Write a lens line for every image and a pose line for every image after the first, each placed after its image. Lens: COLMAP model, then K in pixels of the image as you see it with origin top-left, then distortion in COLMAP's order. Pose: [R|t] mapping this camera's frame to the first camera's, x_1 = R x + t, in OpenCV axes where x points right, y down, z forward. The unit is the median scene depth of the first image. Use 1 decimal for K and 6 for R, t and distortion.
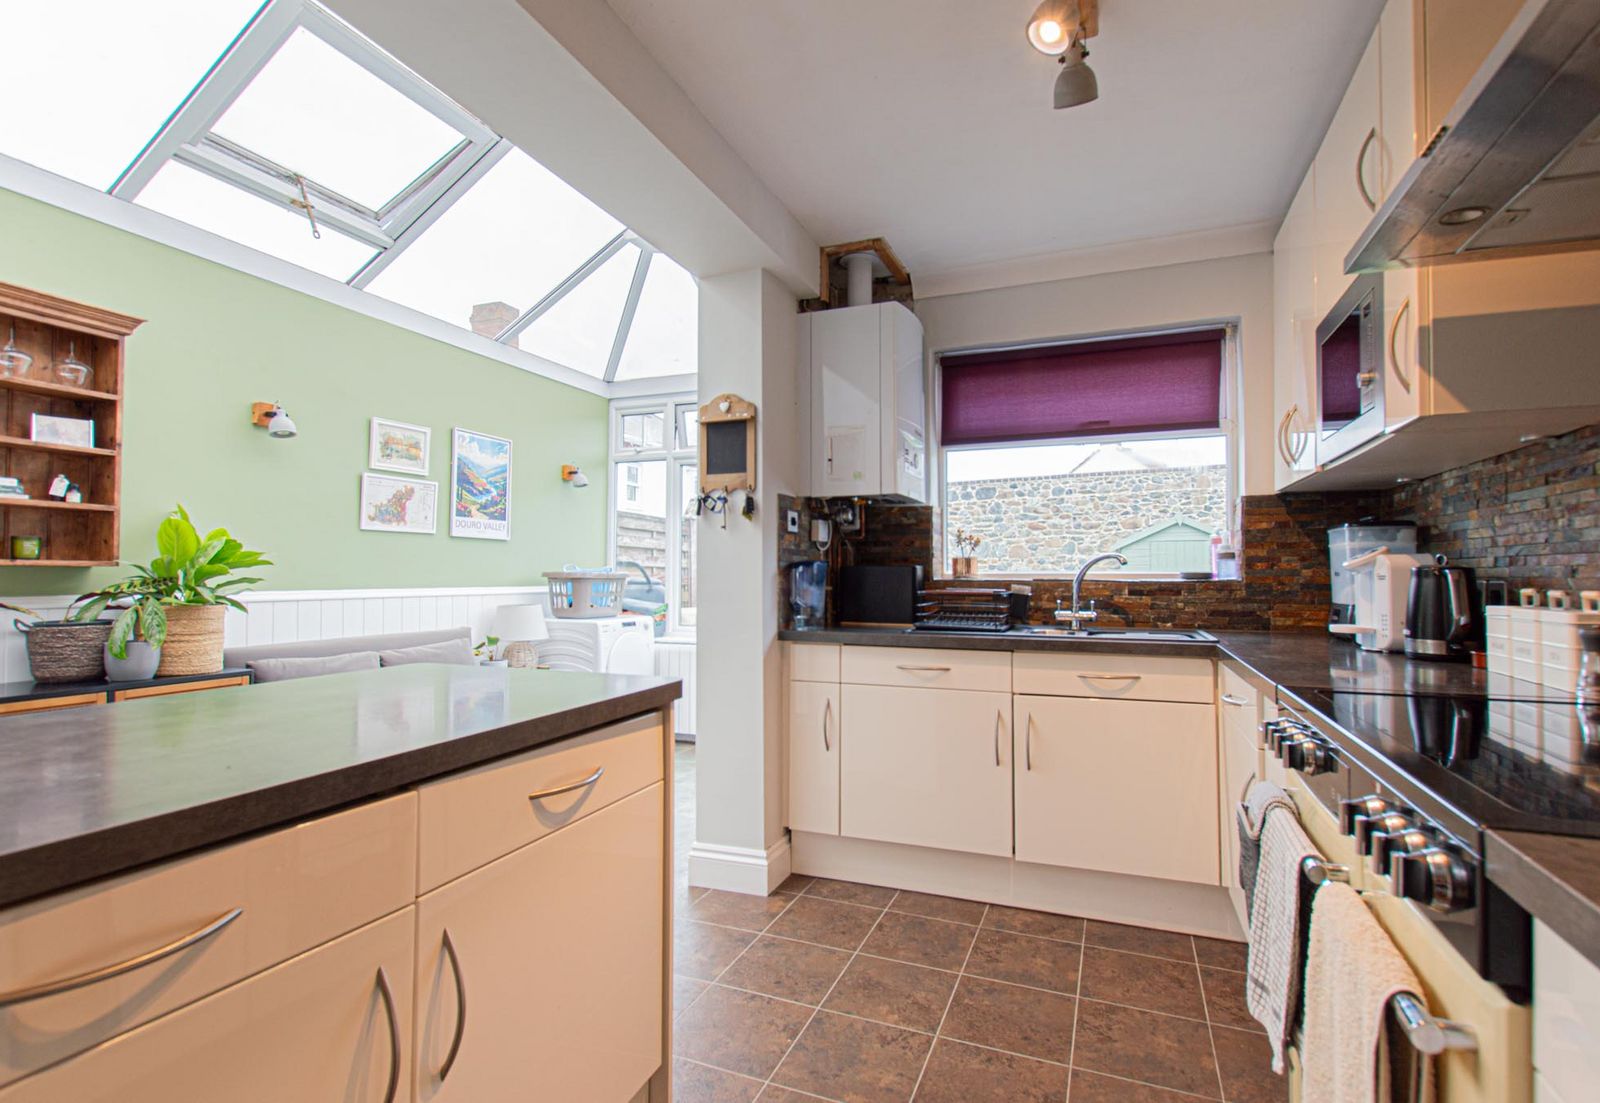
lens RADIAL K [[783.3, 0, 808.4], [0, 783.3, 553.7], [0, 0, 1]] dist [0.011537, -0.007677]
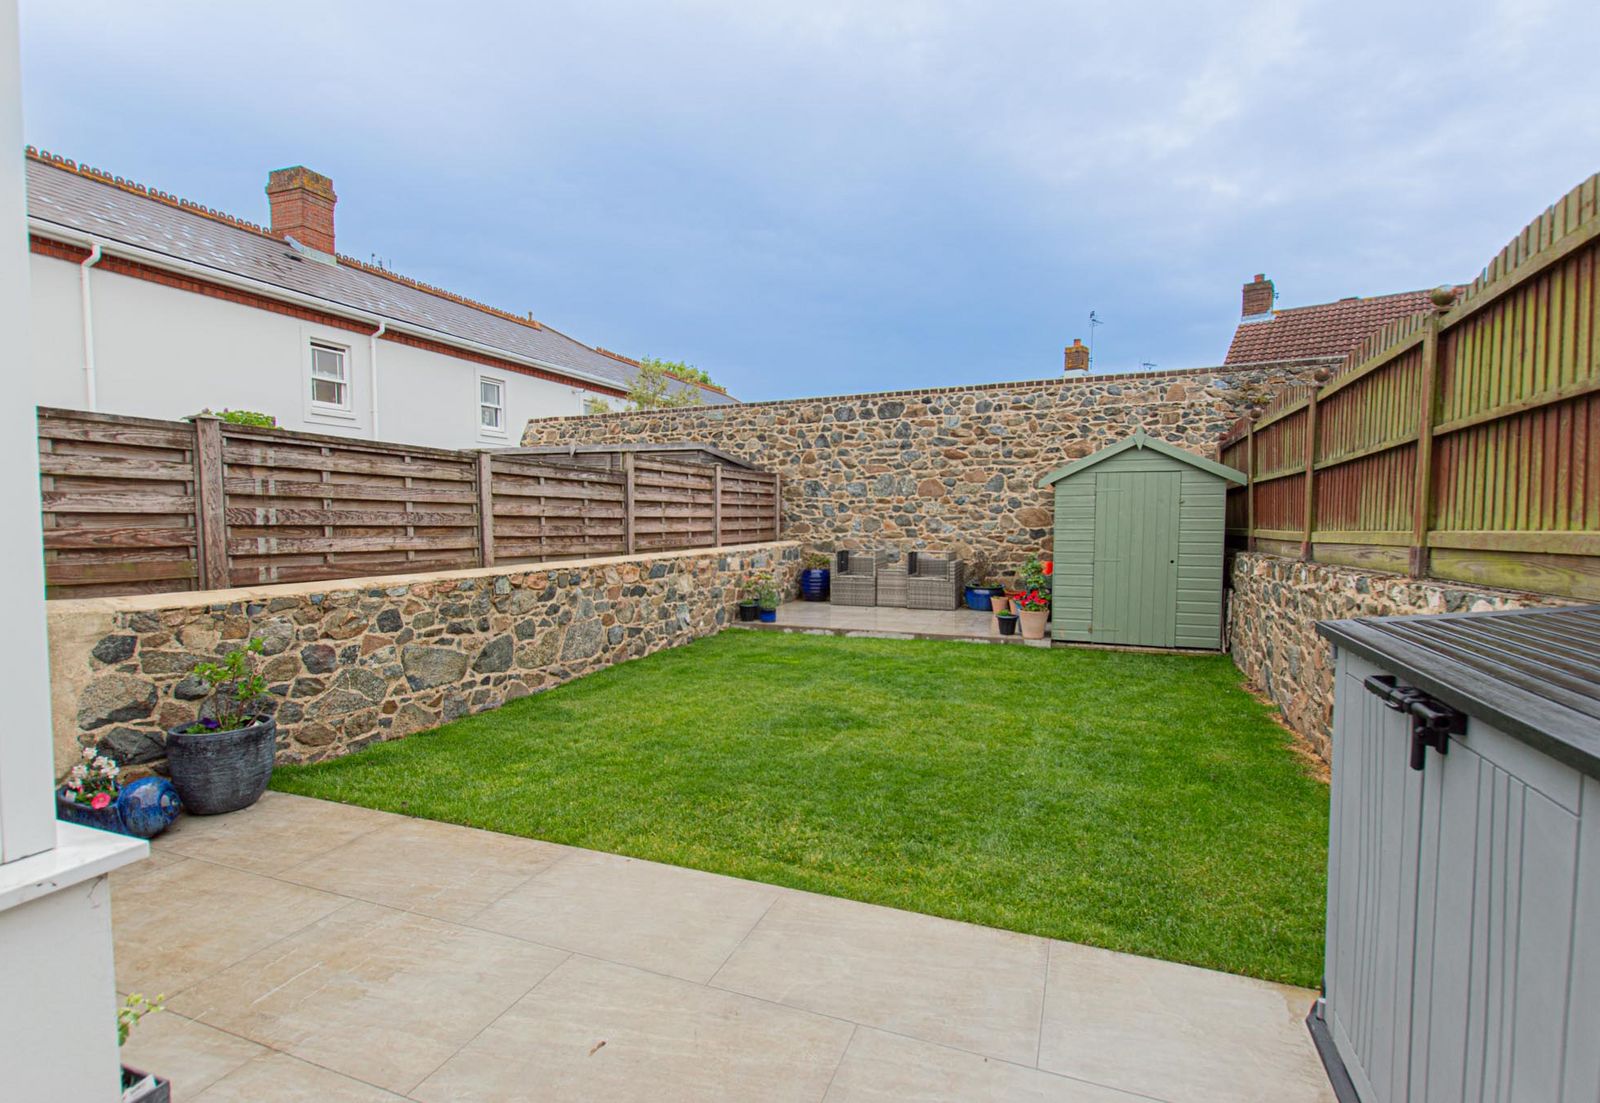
lens RADIAL K [[755.3, 0, 809.8], [0, 755.3, 554.4], [0, 0, 1]] dist [0.005082, -0.000021]
pose [[0.999623, 0.000310, 0.027466, 0.536098], [-0.002573, 0.996595, 0.082415, 0.006148], [-0.027347, -0.082454, 0.996220, 1.111260]]
